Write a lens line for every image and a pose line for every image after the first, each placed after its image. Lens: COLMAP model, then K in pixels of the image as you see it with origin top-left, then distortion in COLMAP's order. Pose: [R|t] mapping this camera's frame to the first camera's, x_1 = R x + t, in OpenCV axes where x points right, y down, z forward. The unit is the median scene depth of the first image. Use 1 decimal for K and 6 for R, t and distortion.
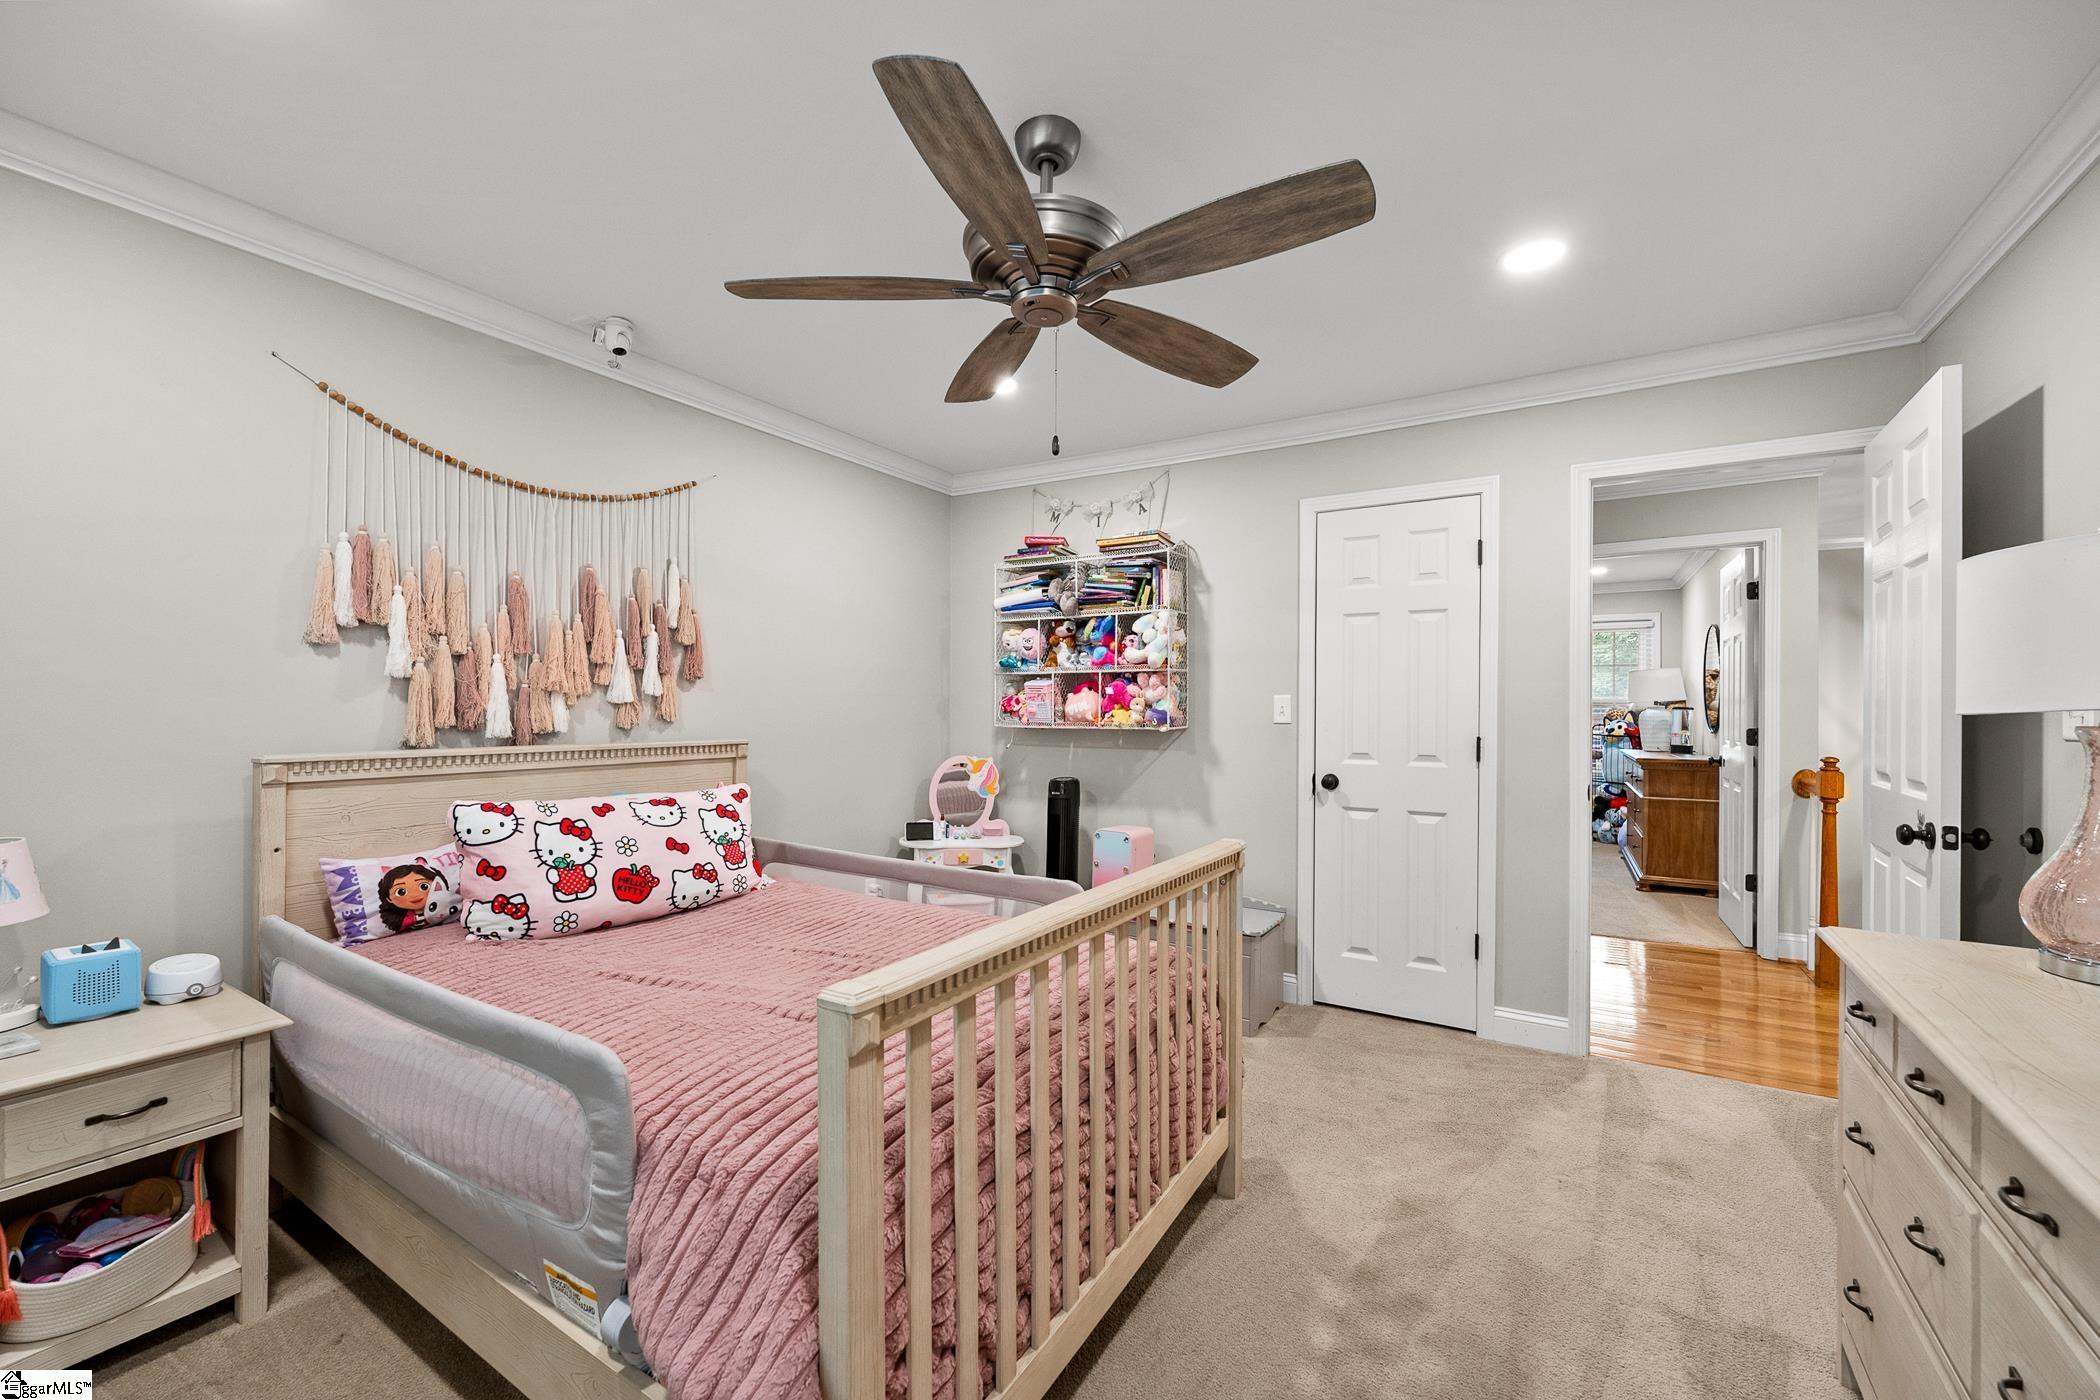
lens RADIAL K [[847.4, 0, 1043.3], [0, 847.4, 710.5], [0, 0, 1]] dist [0.002301, 0.000591]
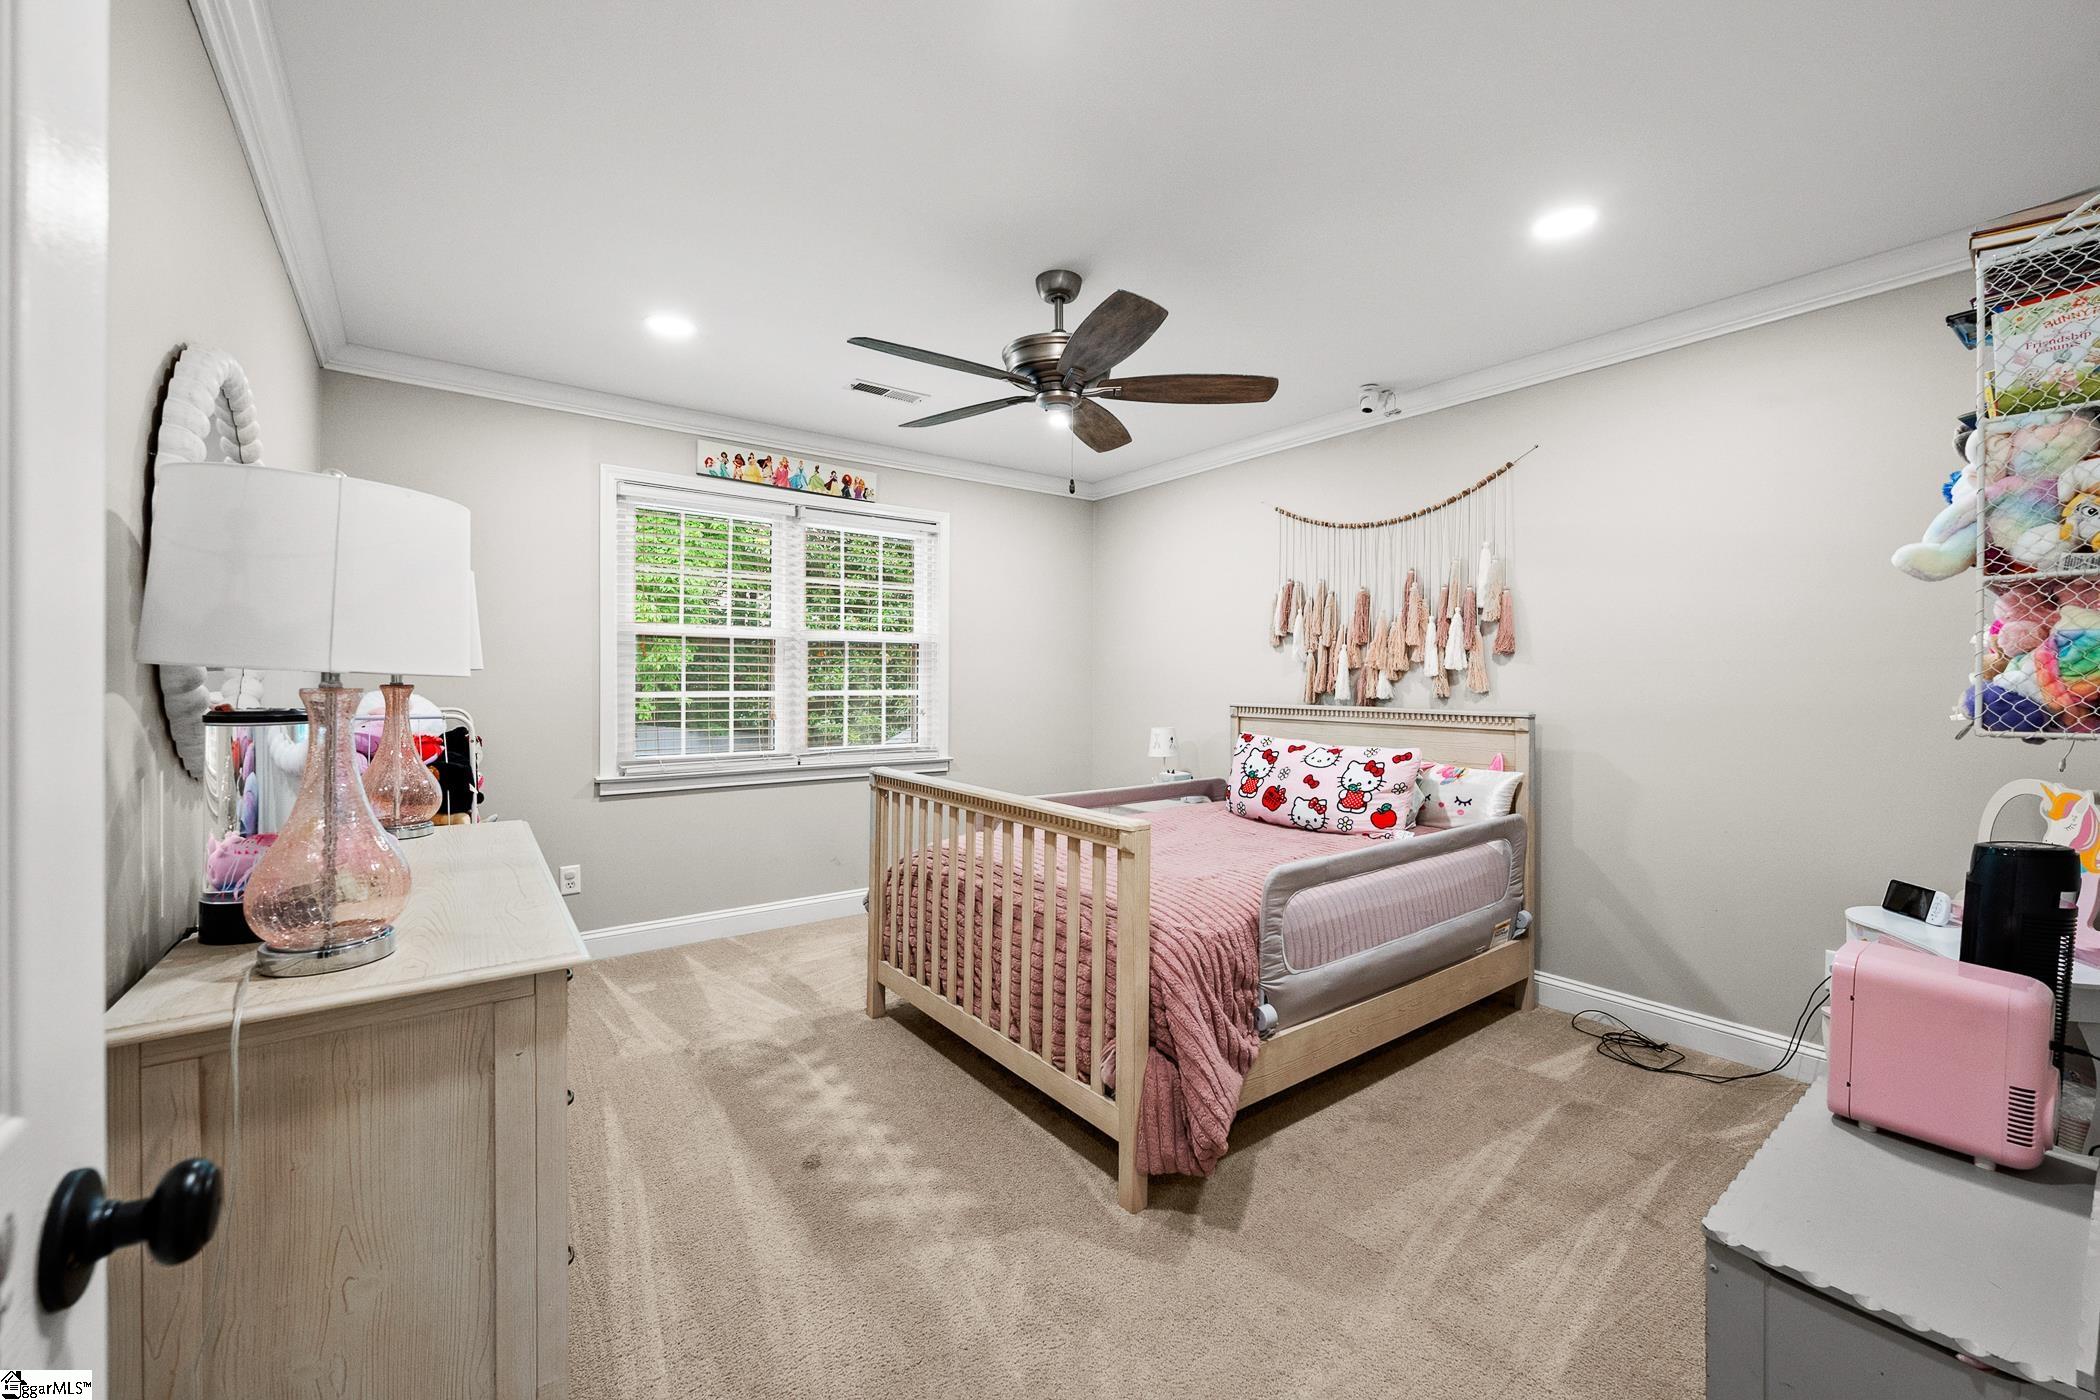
lens RADIAL K [[847.4, 0, 1060.9], [0, 847.4, 686.8], [0, 0, 1]] dist [0.002301, 0.000591]
pose [[-0.350236, 0.006863, -0.936636, 0.954426], [-0.008237, 0.999912, 0.010407, -0.002642], [0.936625, 0.011360, -0.350149, 1.069071]]
